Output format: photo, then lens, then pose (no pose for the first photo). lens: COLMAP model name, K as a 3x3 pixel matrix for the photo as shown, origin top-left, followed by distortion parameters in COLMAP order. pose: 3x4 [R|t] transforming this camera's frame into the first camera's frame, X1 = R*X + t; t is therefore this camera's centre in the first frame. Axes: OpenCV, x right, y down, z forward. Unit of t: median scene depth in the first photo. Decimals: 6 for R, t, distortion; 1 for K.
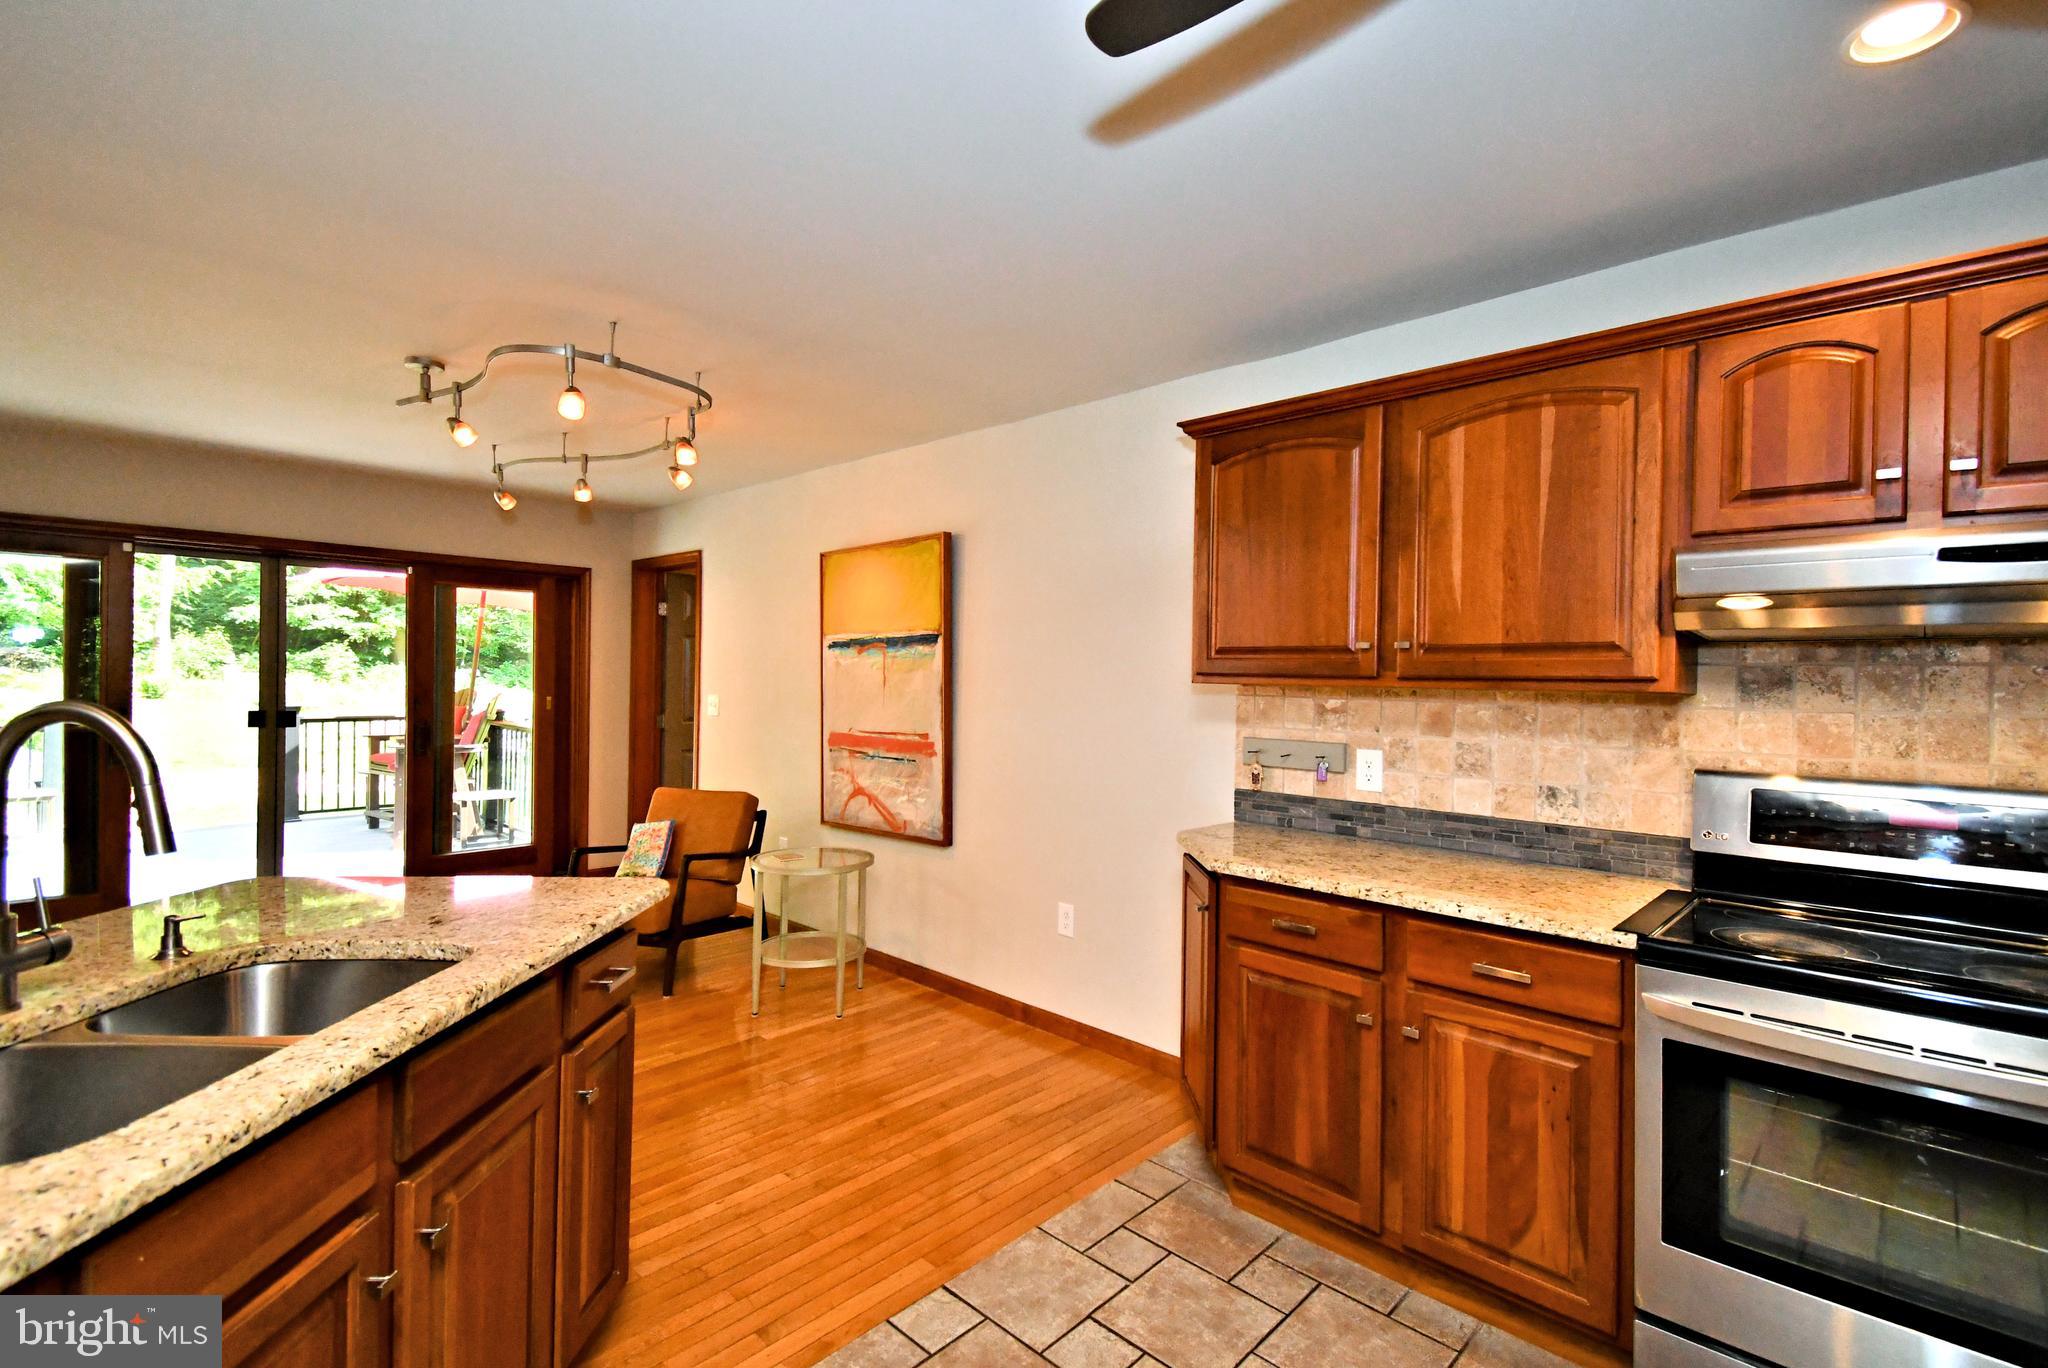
lens RADIAL K [[904.2, 0, 1026.7], [0, 904.2, 682.7], [0, 0, 1]] dist [0.000380, -0.000100]
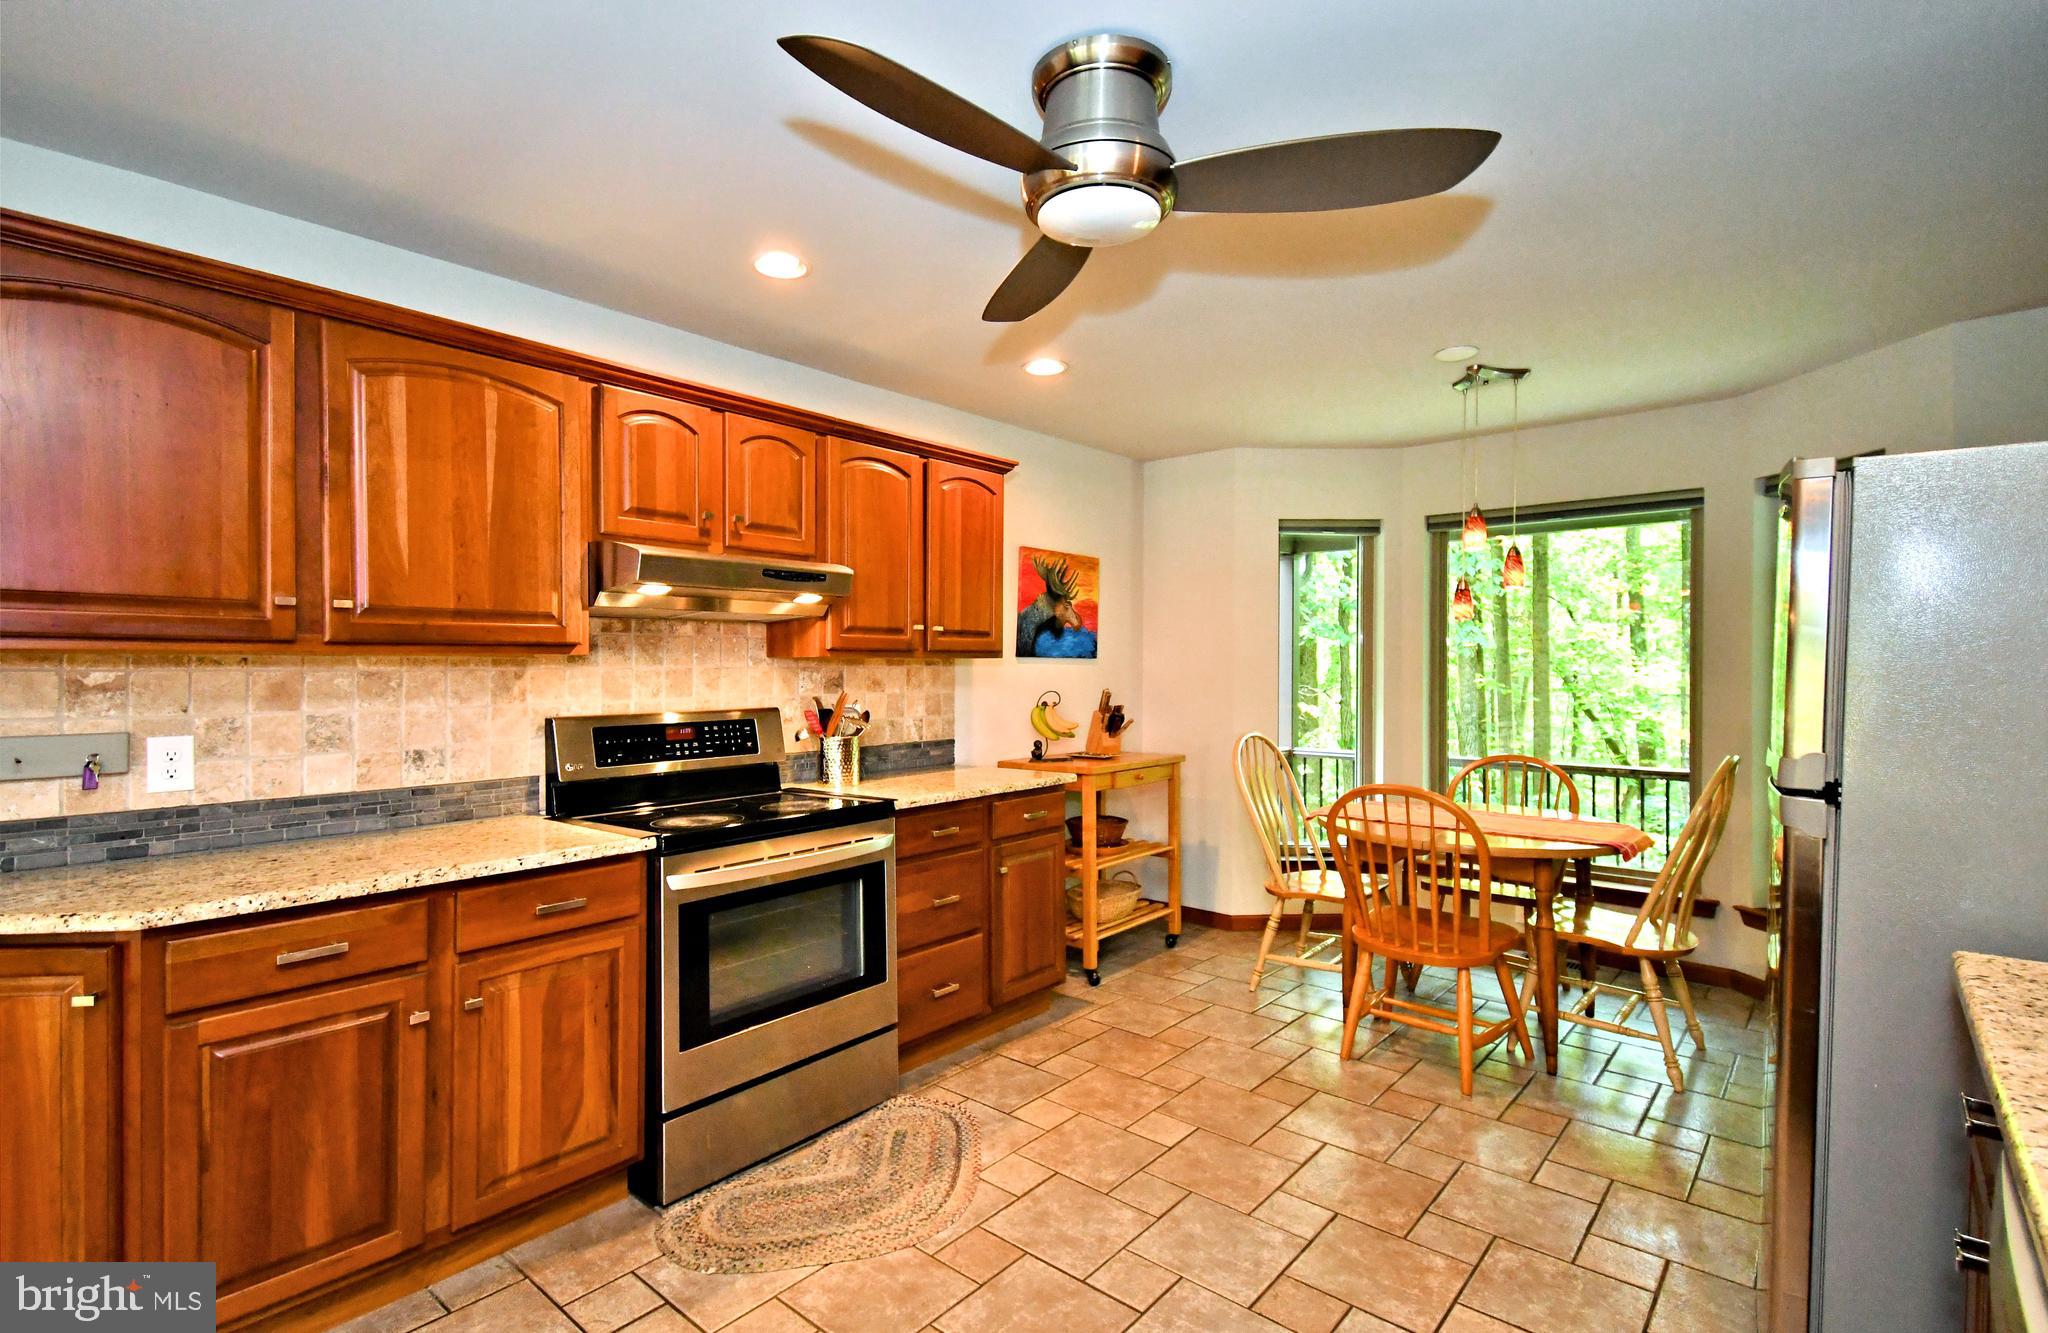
lens RADIAL K [[930.2, 0, 1016.6], [0, 930.2, 668.5], [0, 0, 1]] dist [0.014022, -0.000410]
pose [[-0.059056, -0.020519, 0.998044, -0.527352], [0.002618, 0.999782, 0.020710, 0.003528], [-0.998251, 0.003836, -0.058990, 0.405304]]
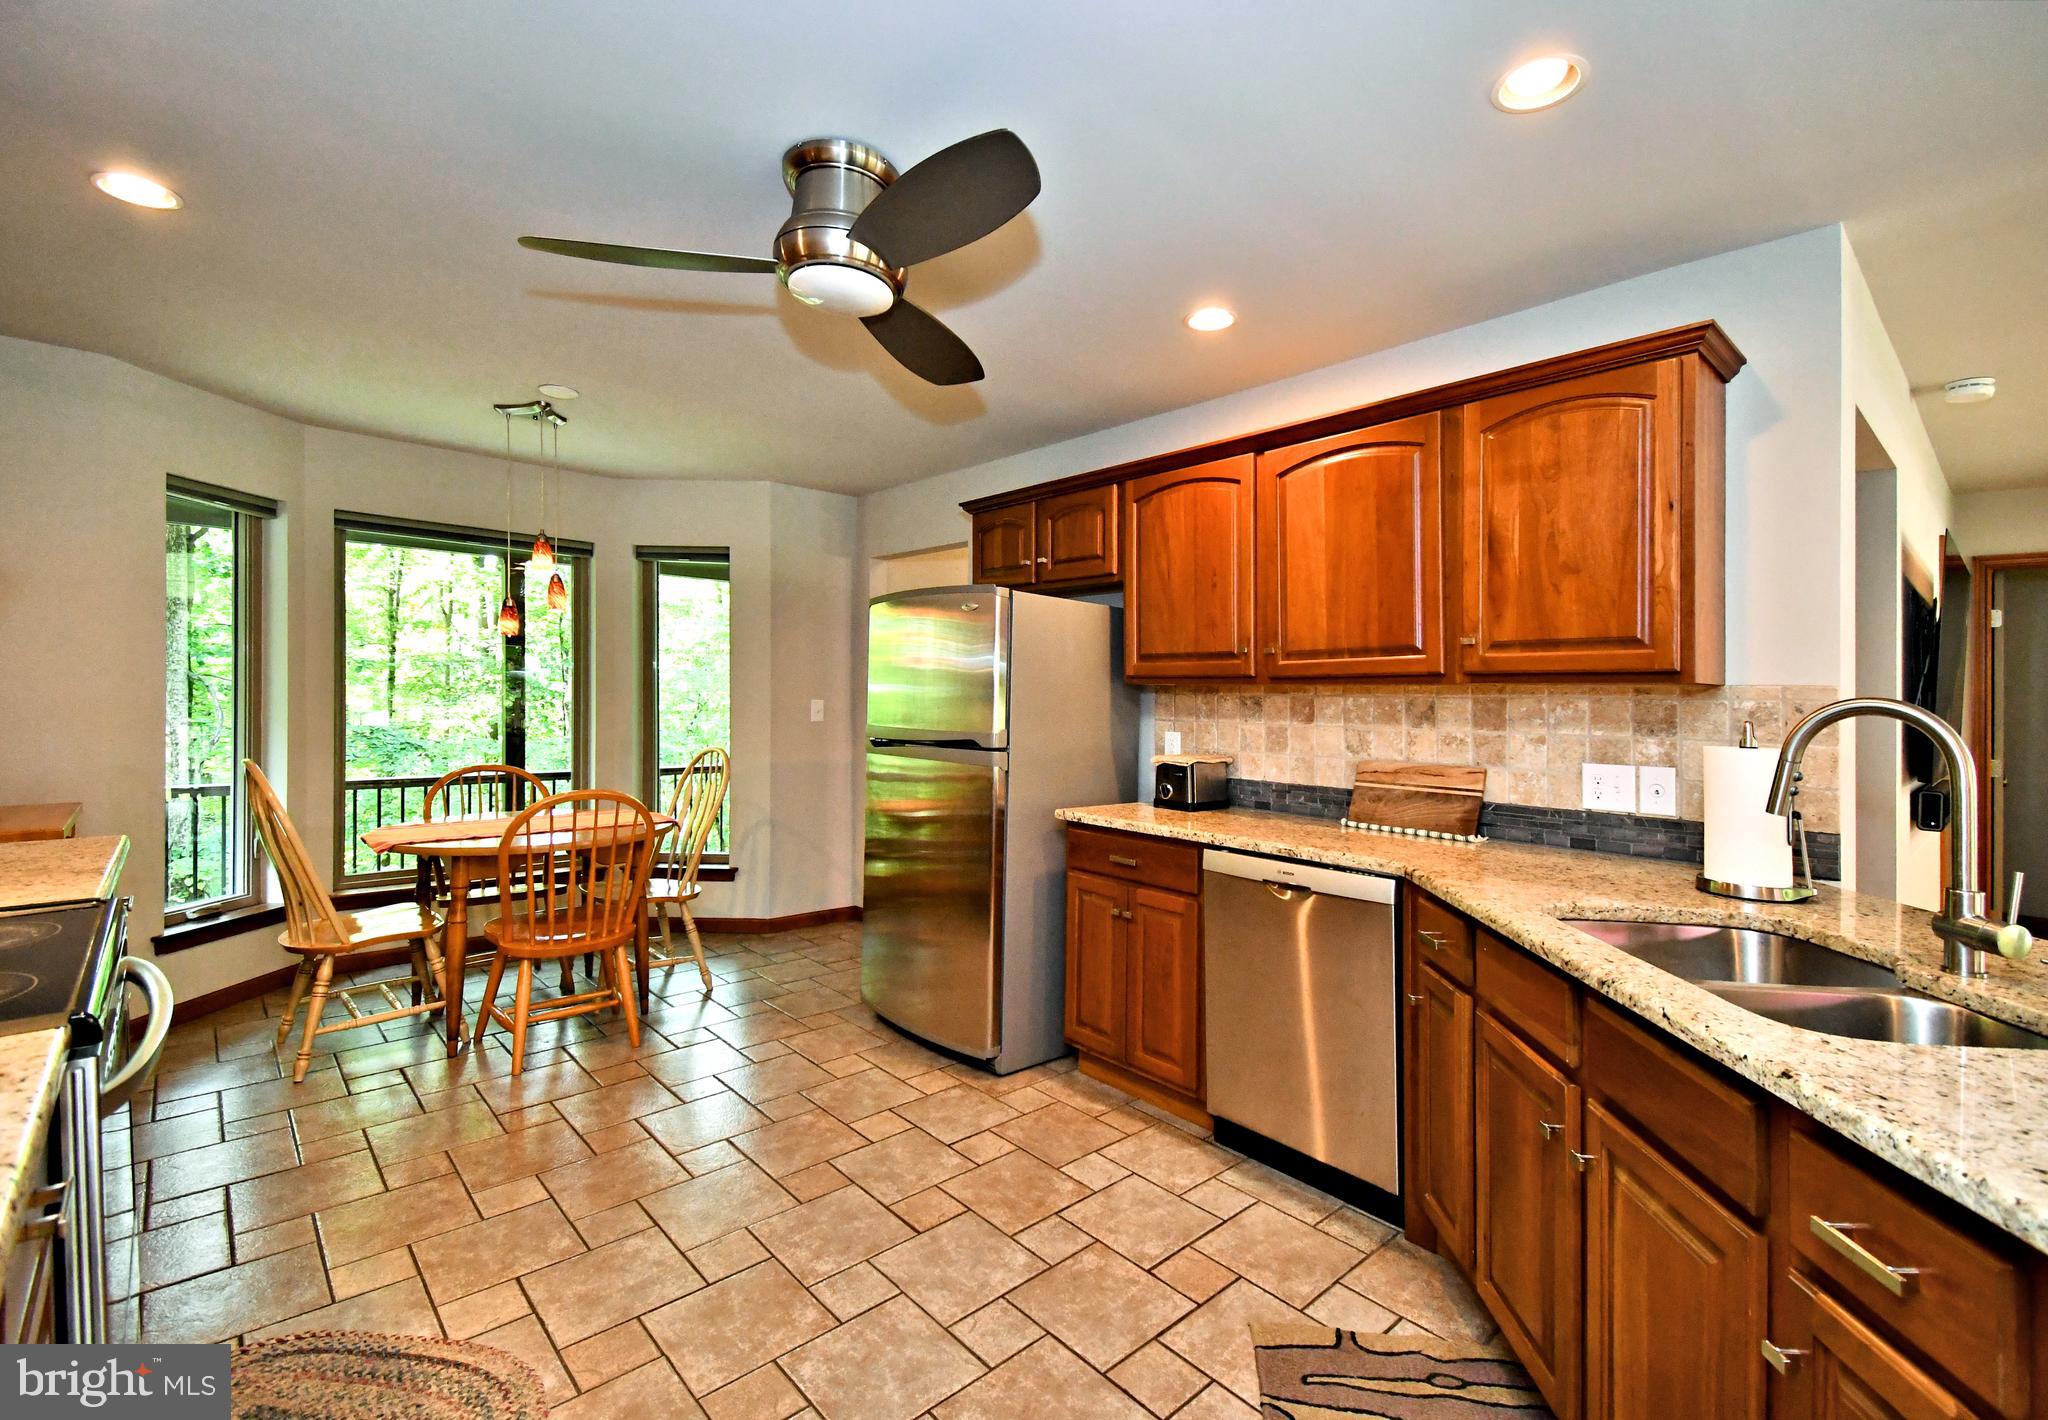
lens RADIAL K [[931.8, 0, 1017.9], [0, 931.8, 702.9], [0, 0, 1]] dist [-0.001290, -0.000612]
pose [[-0.997768, -0.037908, 0.054972, 0.022272], [-0.037564, 0.999268, 0.007271, 0.029634], [-0.055207, 0.005190, -0.998461, 1.163652]]
